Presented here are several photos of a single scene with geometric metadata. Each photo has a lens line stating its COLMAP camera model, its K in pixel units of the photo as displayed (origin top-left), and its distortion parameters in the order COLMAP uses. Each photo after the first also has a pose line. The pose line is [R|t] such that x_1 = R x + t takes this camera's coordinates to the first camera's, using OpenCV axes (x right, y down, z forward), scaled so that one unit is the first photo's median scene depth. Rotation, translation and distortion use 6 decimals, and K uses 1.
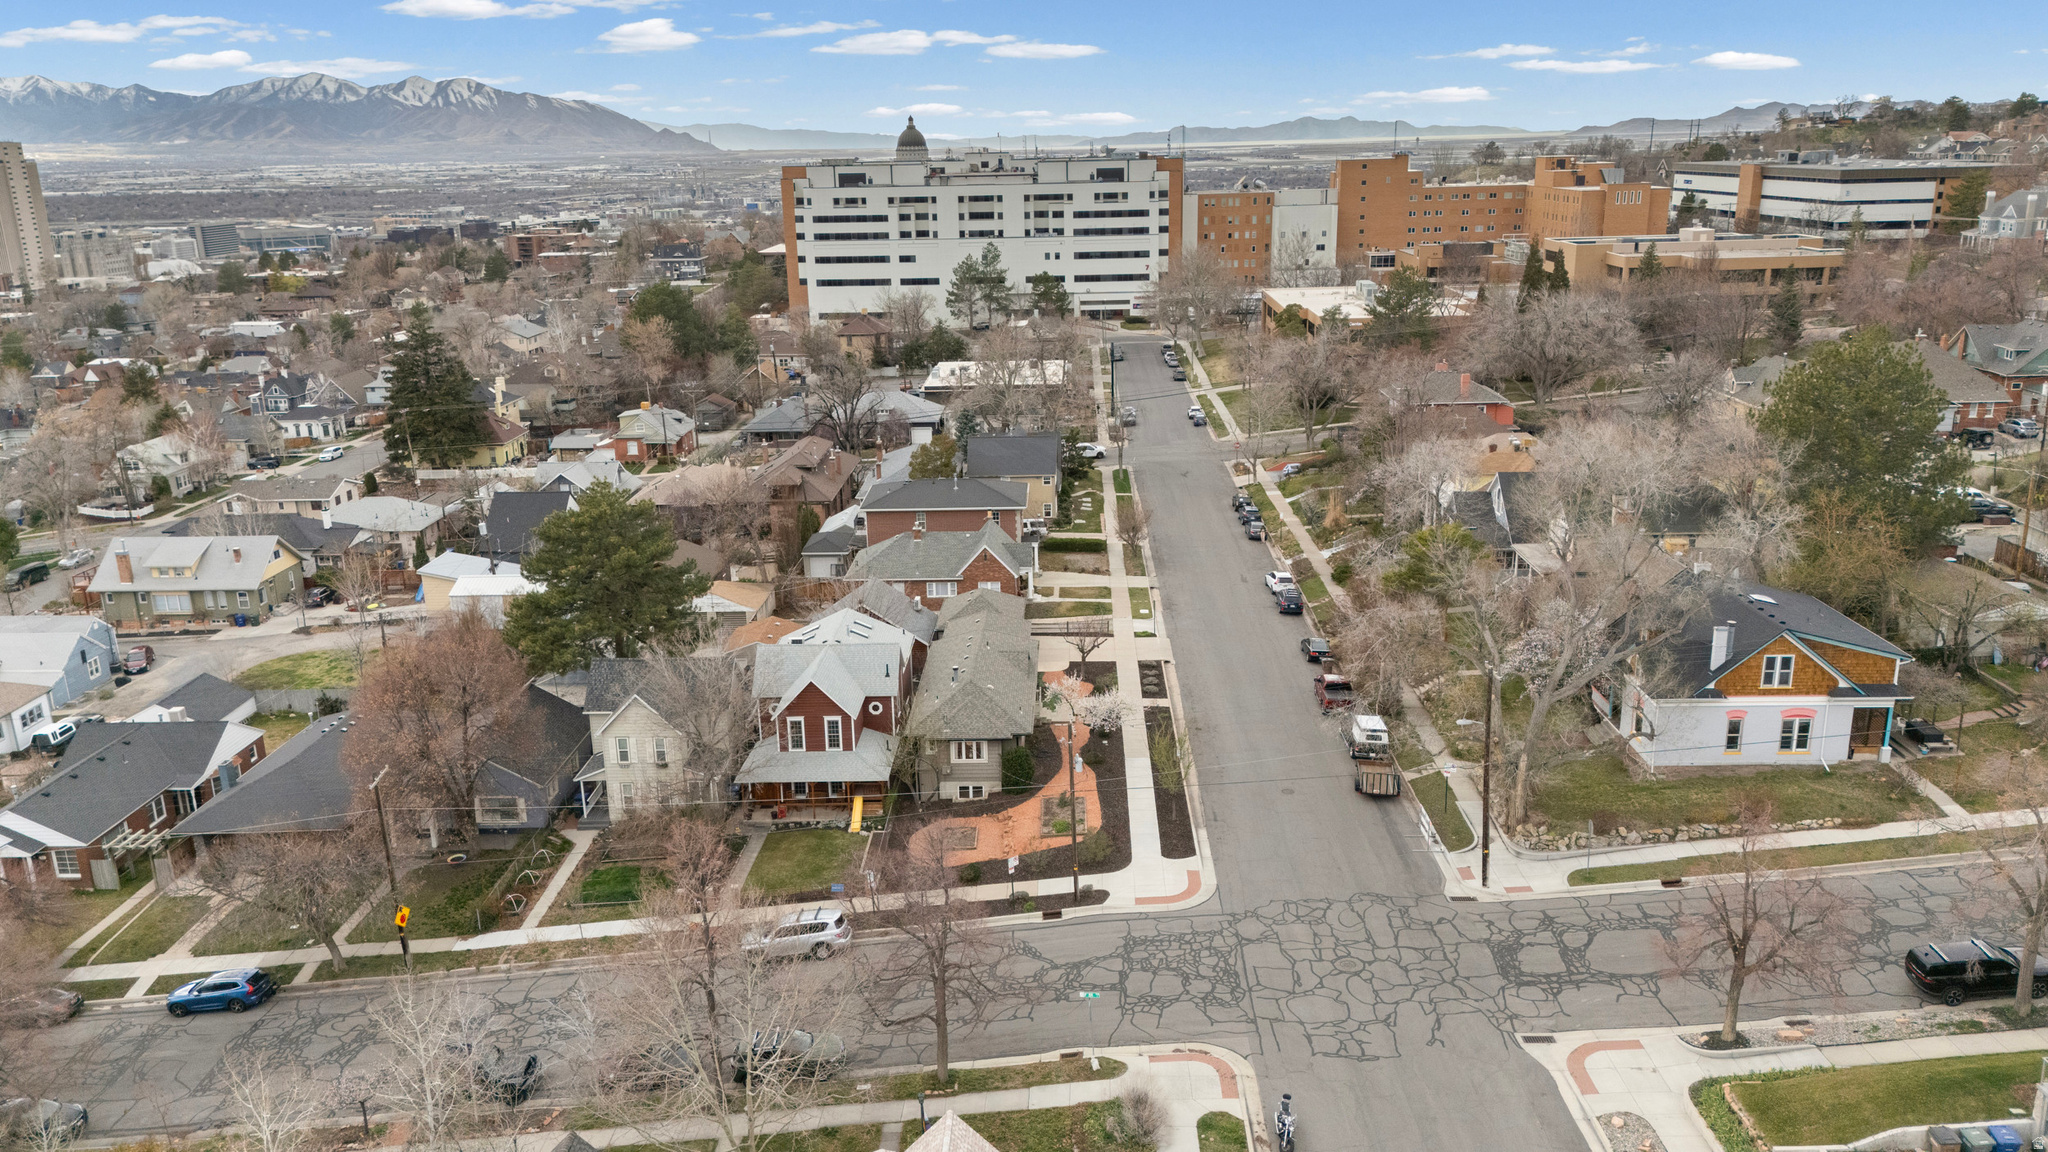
lens RADIAL K [[1505.0, 0, 1027.9], [0, 1505.0, 577.4], [0, 0, 1]] dist [0.052562, -0.036604]
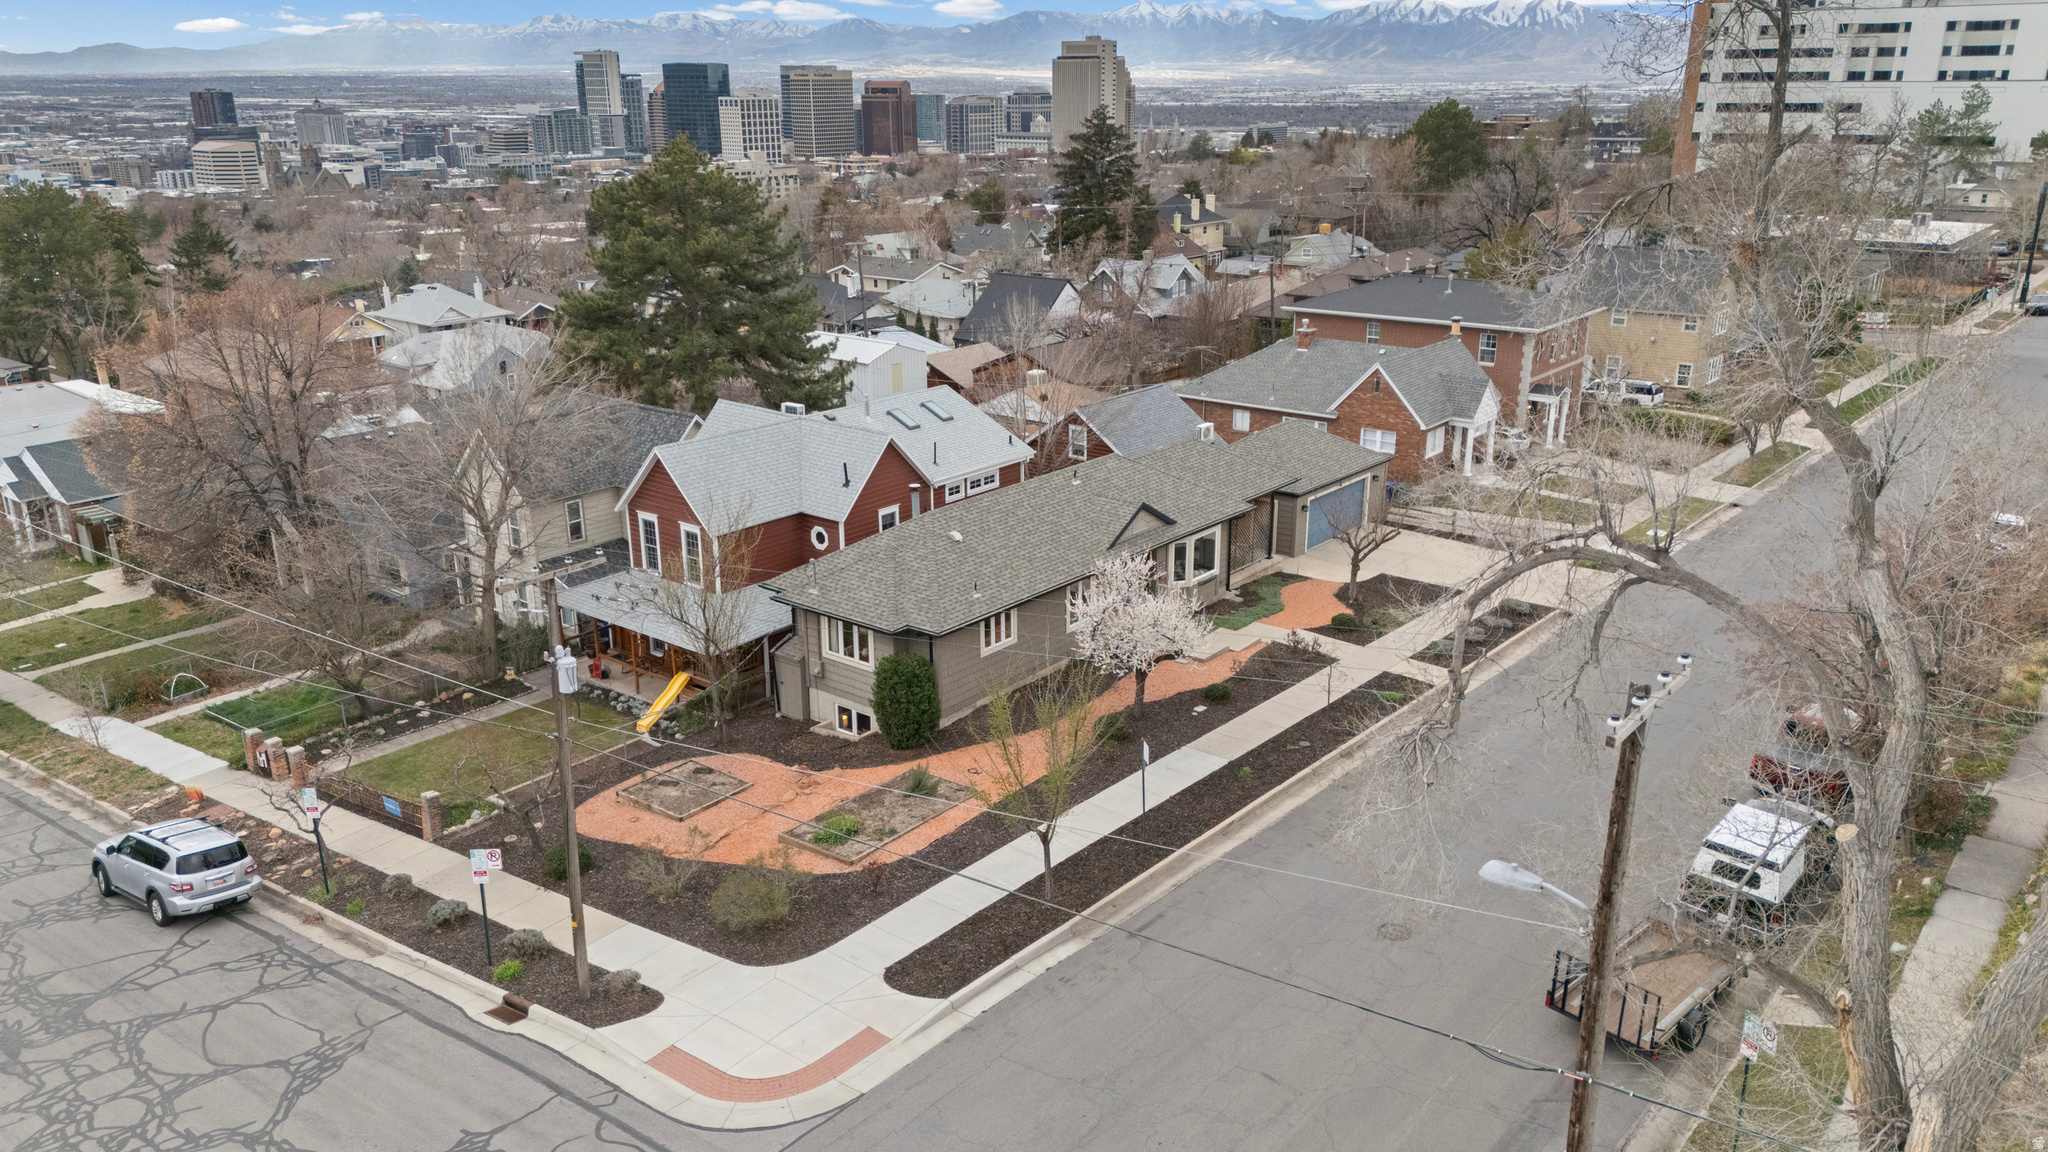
lens RADIAL K [[1505.0, 0, 1037.7], [0, 1505.0, 571.7], [0, 0, 1]] dist [0.052562, -0.036604]
pose [[0.794786, 0.205045, -0.571202, 0.078185], [-0.181044, 0.978447, 0.099324, 0.008300], [0.579256, 0.024471, 0.814778, 0.166378]]
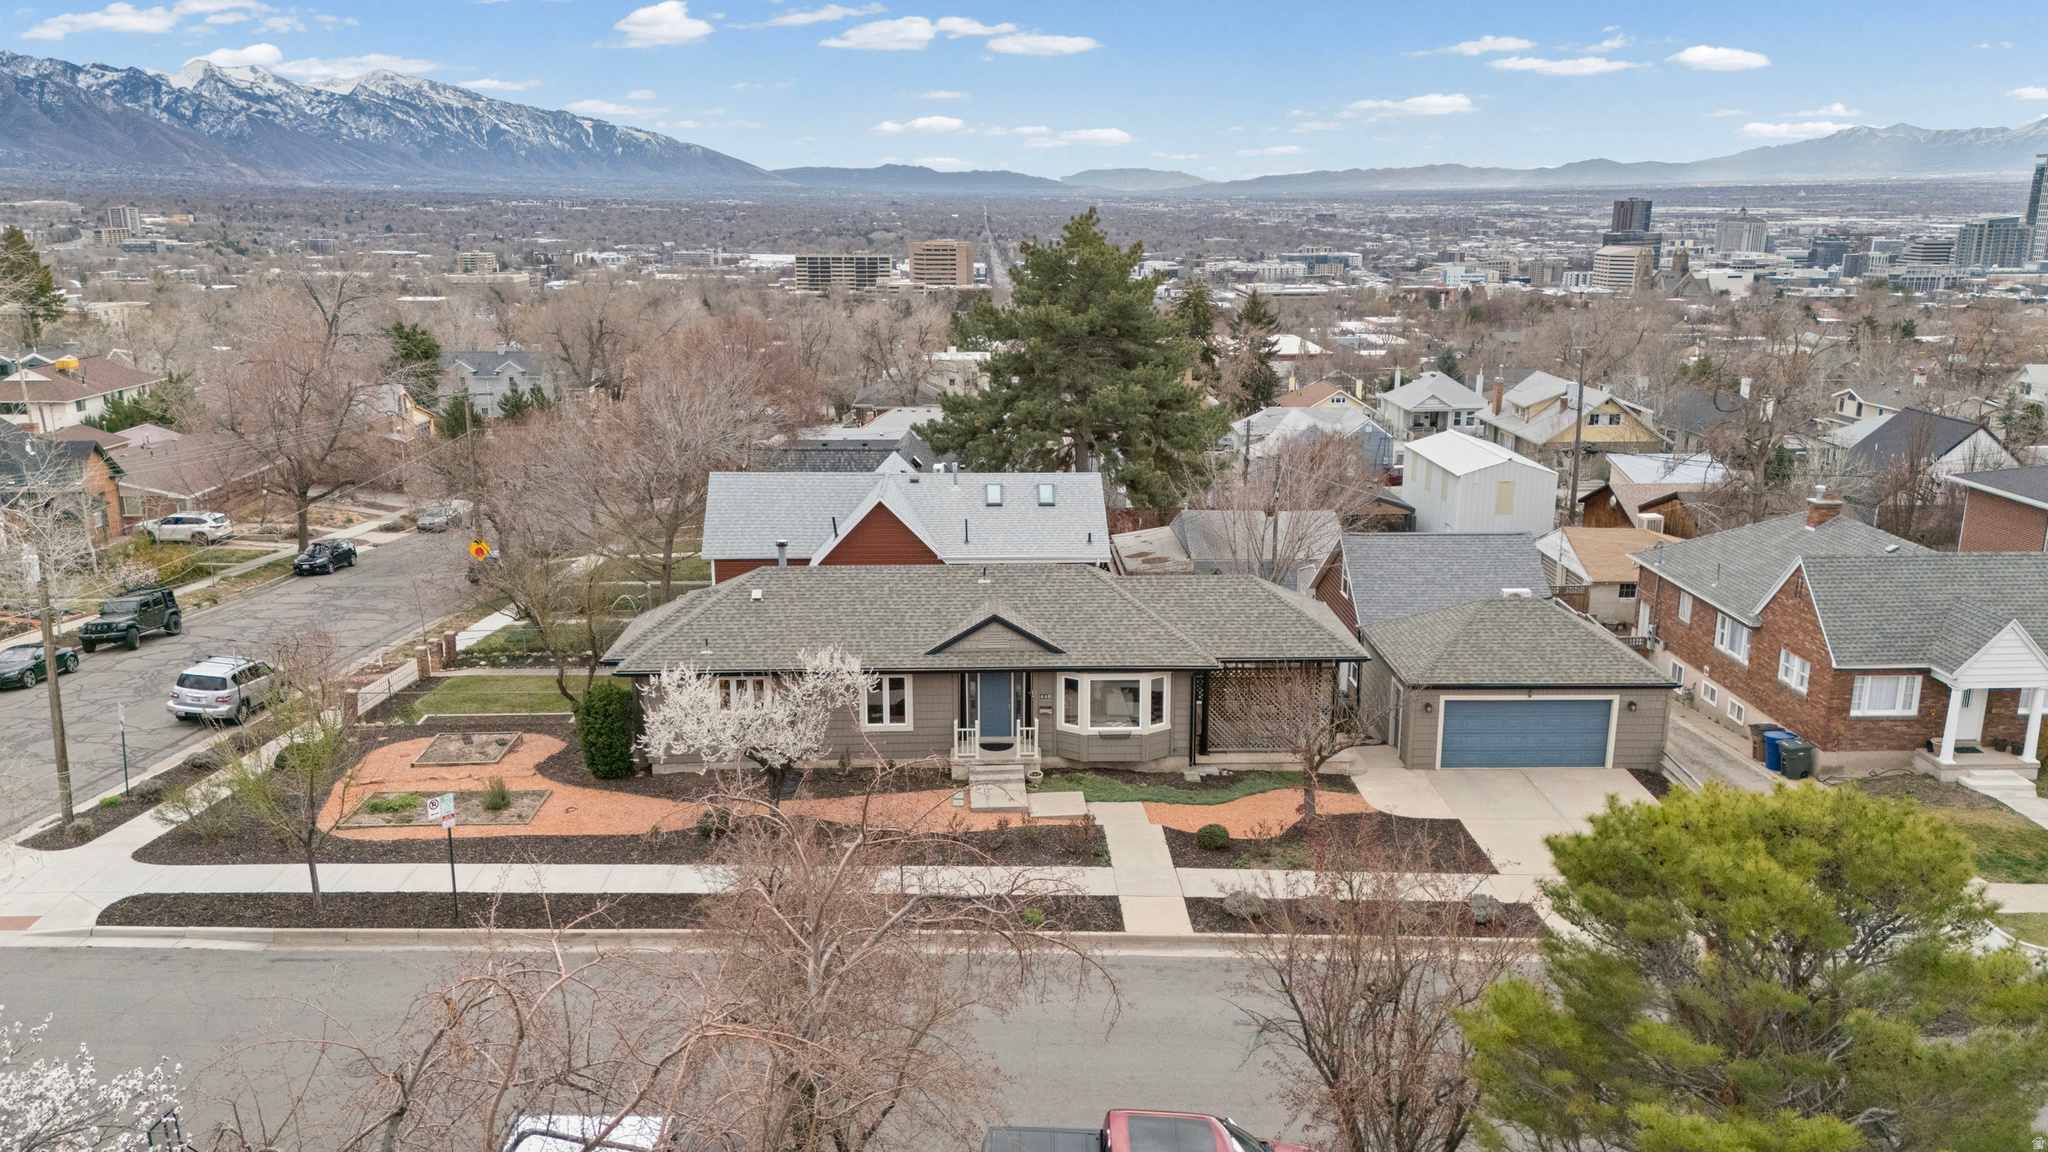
lens RADIAL K [[1505.0, 0, 1027.2], [0, 1505.0, 588.5], [0, 0, 1]] dist [0.052562, -0.036604]
pose [[0.052503, 0.274350, -0.960195, 0.122346], [-0.278412, 0.927419, 0.249762, -0.020314], [0.959026, 0.254217, 0.125075, 0.279422]]
